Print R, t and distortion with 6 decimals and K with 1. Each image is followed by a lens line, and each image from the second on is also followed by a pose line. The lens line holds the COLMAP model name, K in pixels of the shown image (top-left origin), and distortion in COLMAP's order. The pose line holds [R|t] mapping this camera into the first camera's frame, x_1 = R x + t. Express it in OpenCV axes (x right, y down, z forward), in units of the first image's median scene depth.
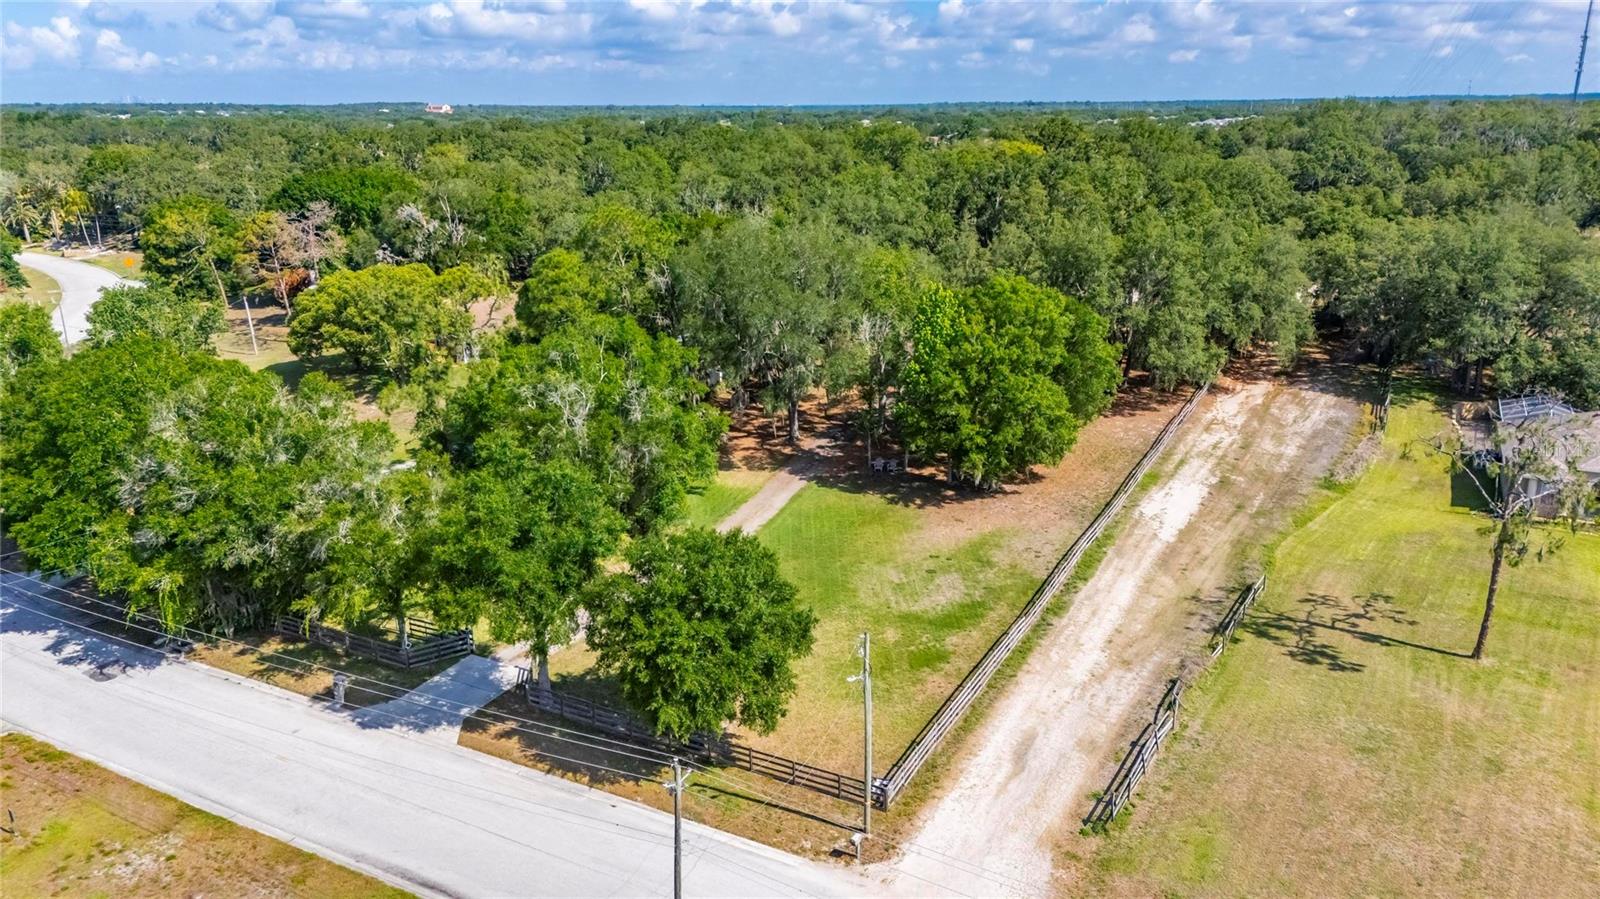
lens RADIAL K [[1189.1, 0, 786.7], [0, 1189.1, 465.1], [0, 0, 1]] dist [0.029386, -0.008590]
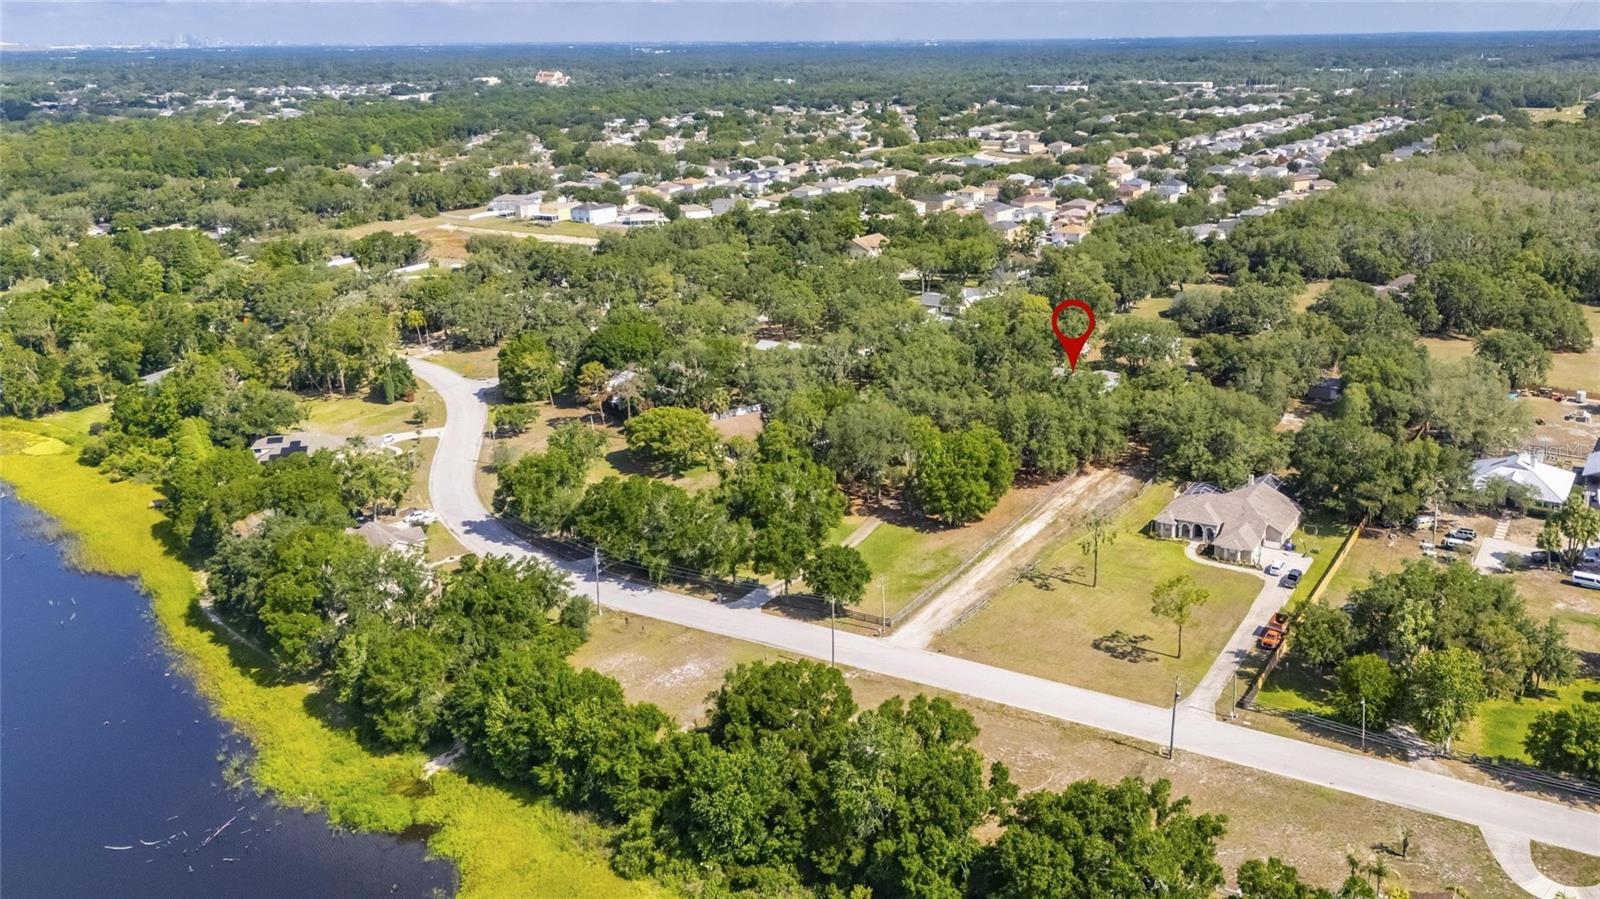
lens RADIAL K [[1189.1, 0, 809.8], [0, 1189.1, 436.2], [0, 0, 1]] dist [0.029386, -0.008590]
pose [[0.995247, -0.013803, -0.096397, 0.127445], [0.011428, 0.999618, -0.025149, -0.120053], [0.096707, 0.023928, 0.995025, -1.665544]]
